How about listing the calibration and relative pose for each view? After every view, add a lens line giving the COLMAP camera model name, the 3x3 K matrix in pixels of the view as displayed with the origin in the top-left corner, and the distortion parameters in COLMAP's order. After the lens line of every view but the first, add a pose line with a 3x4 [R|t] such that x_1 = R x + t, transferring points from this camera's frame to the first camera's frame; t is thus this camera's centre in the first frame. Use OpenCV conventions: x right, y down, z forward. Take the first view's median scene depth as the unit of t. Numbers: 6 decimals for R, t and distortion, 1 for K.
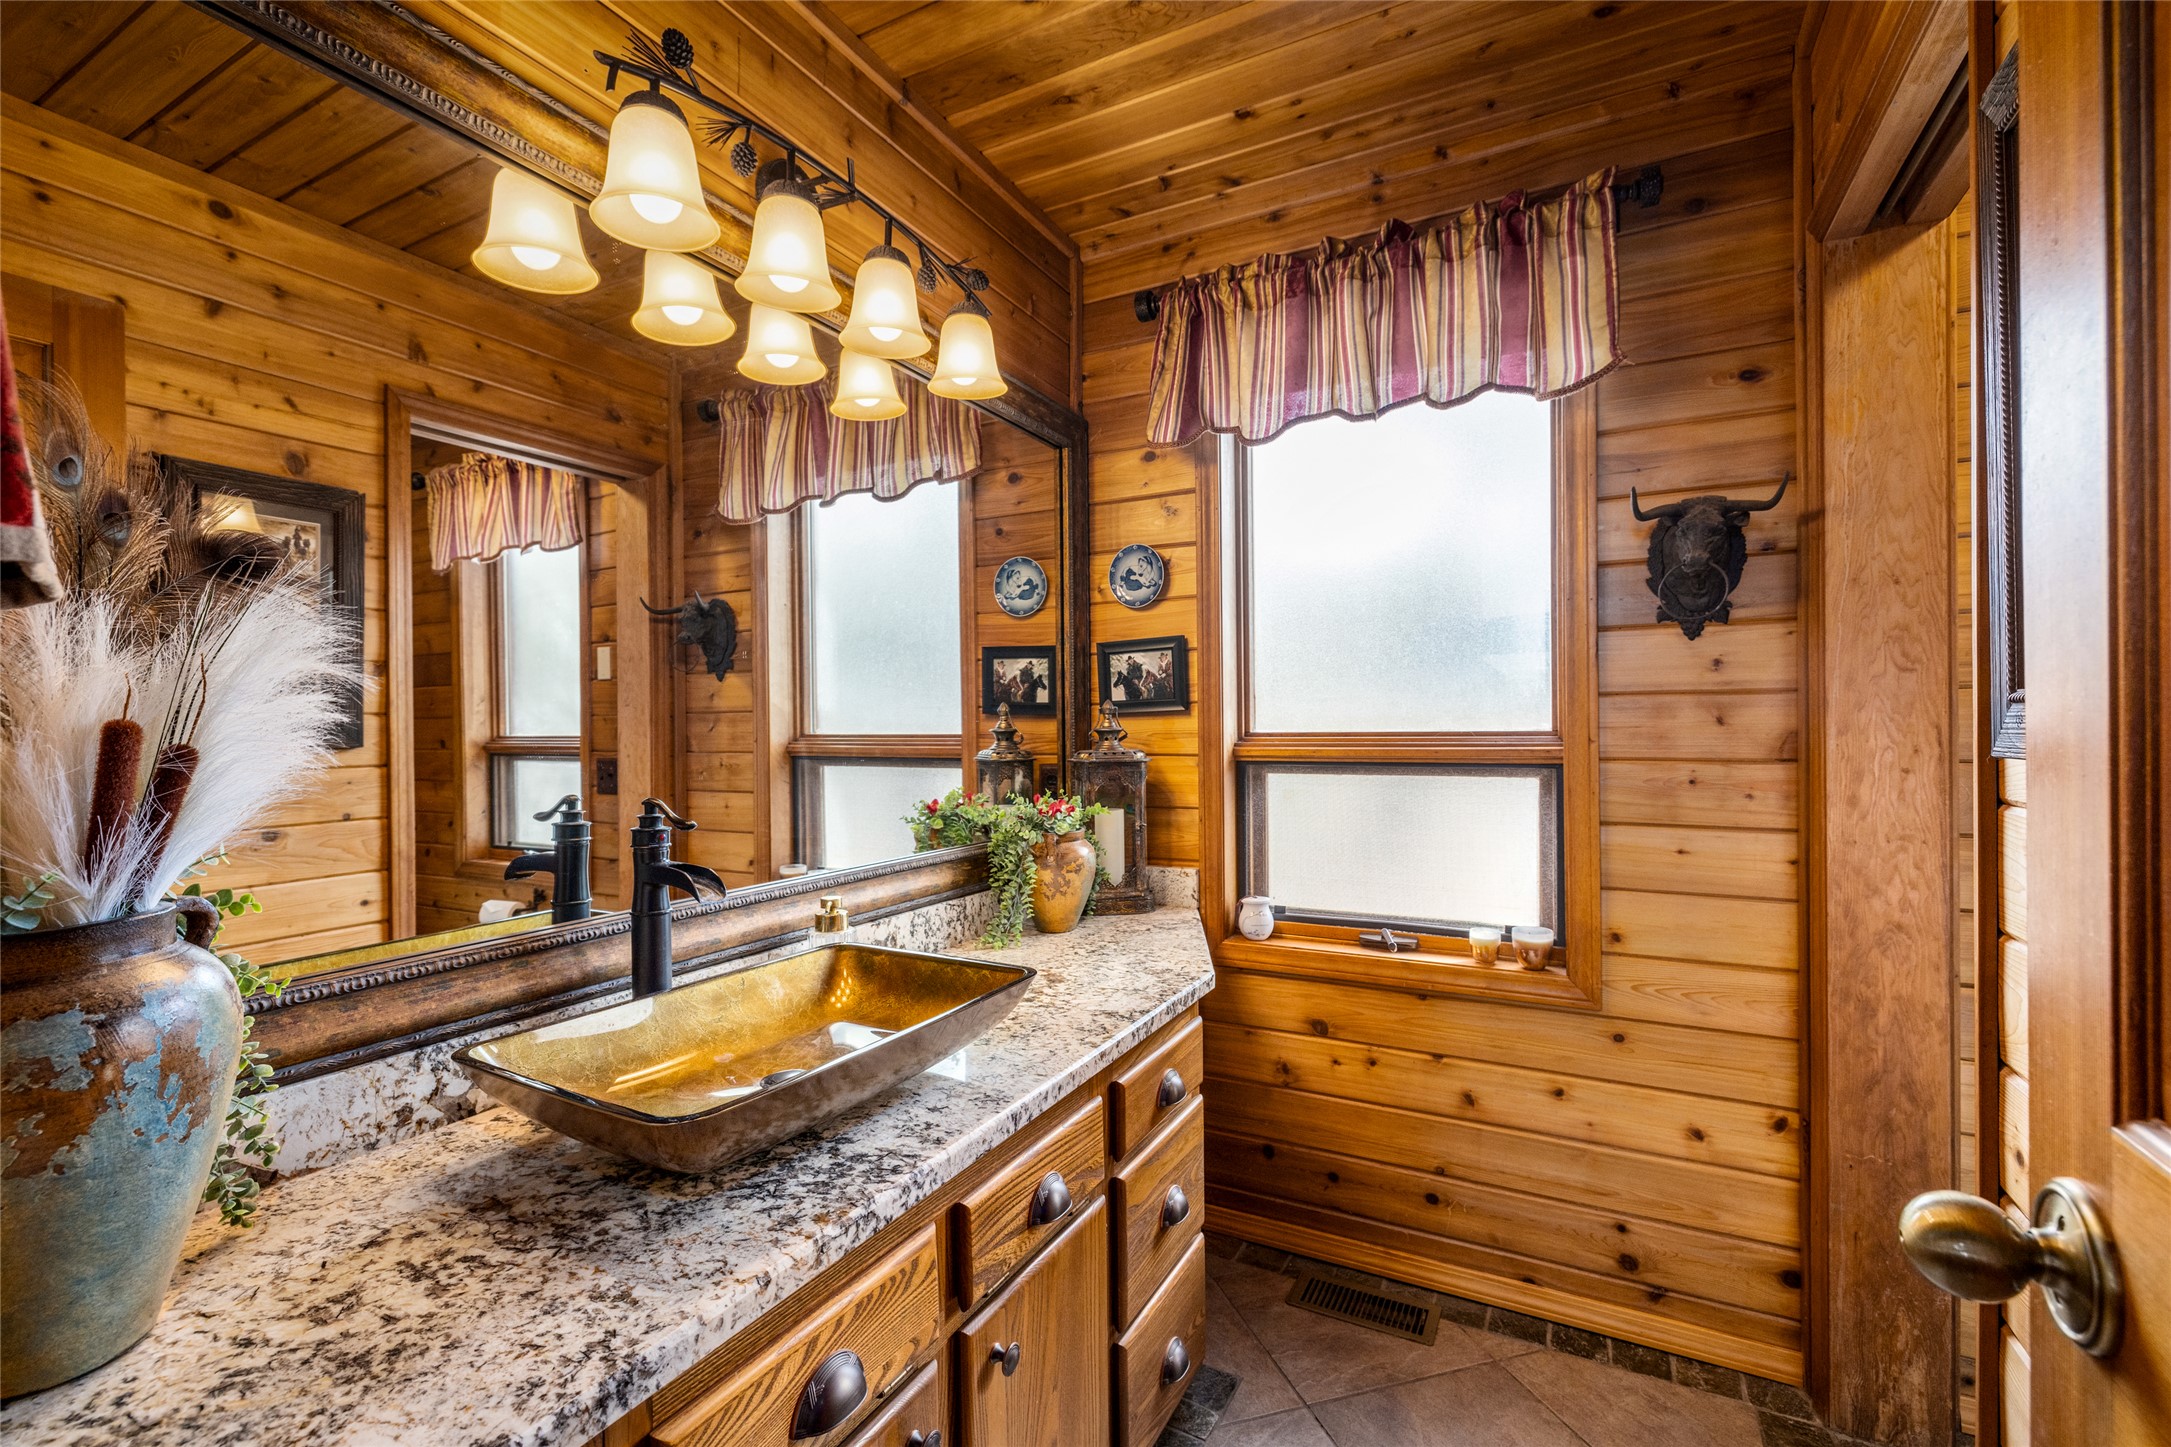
lens RADIAL K [[914.0, 0, 1076.9], [0, 914.0, 734.9], [0, 0, 1]] dist [0.000676, -0.000022]
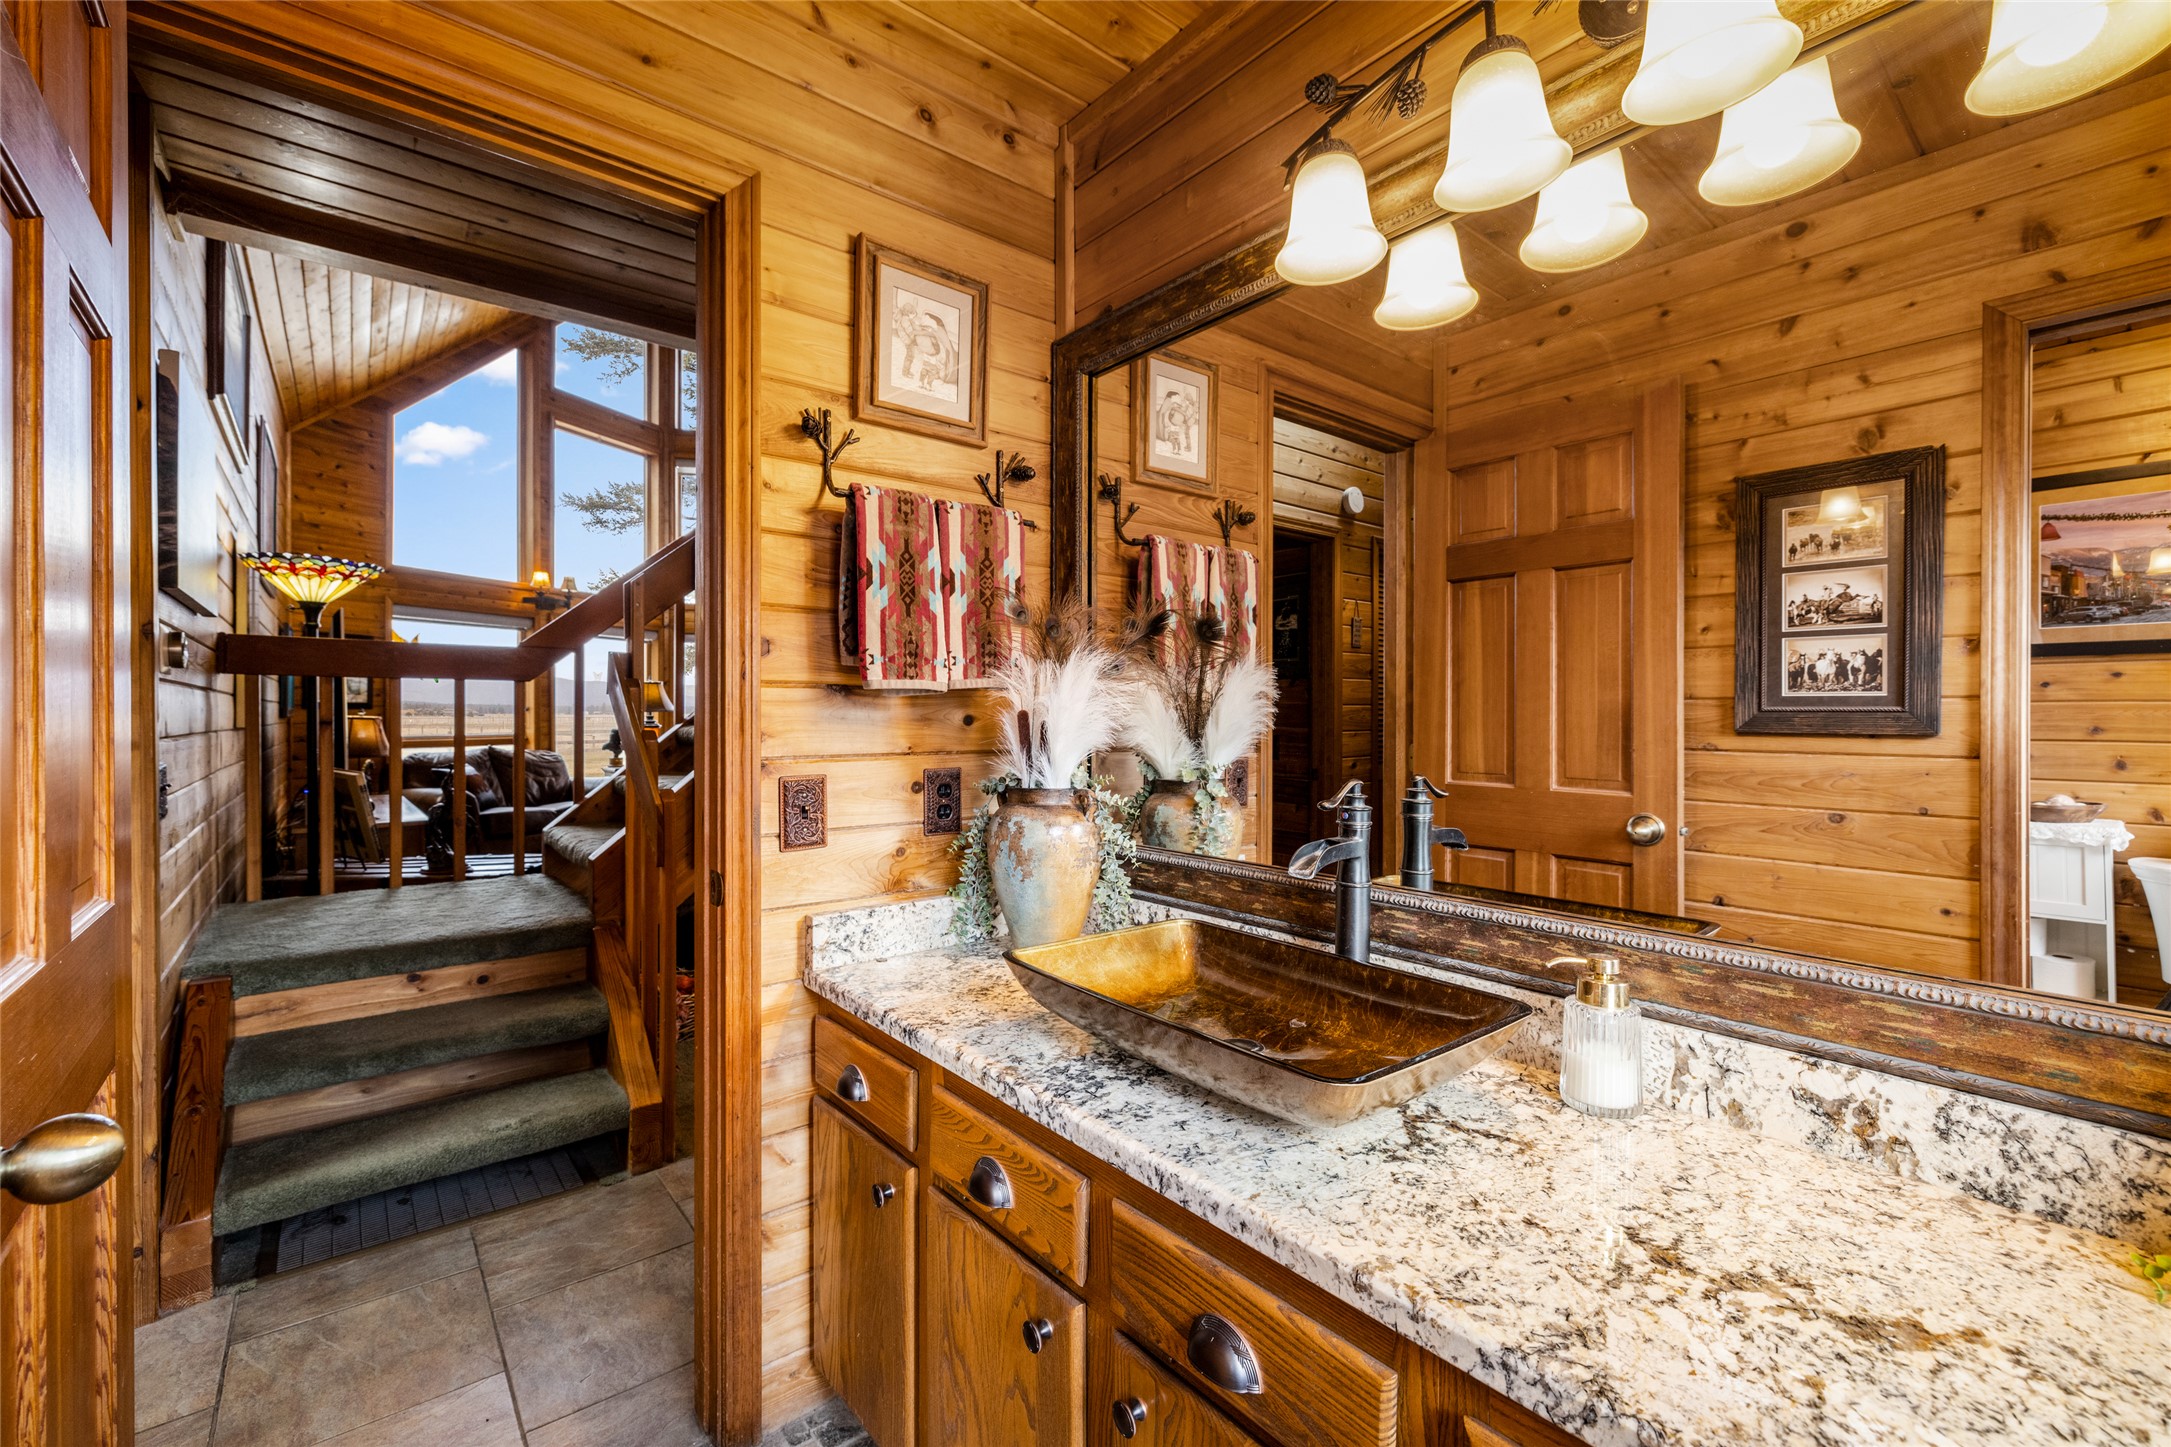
lens RADIAL K [[908.5, 0, 1085.5], [0, 908.5, 723.5], [0, 0, 1]] dist [-0.004099, -0.000310]
pose [[-0.365832, 0.016982, -0.930526, 0.774929], [-0.009836, 0.999707, 0.022112, -0.019211], [0.930629, 0.017241, -0.365558, 1.307803]]
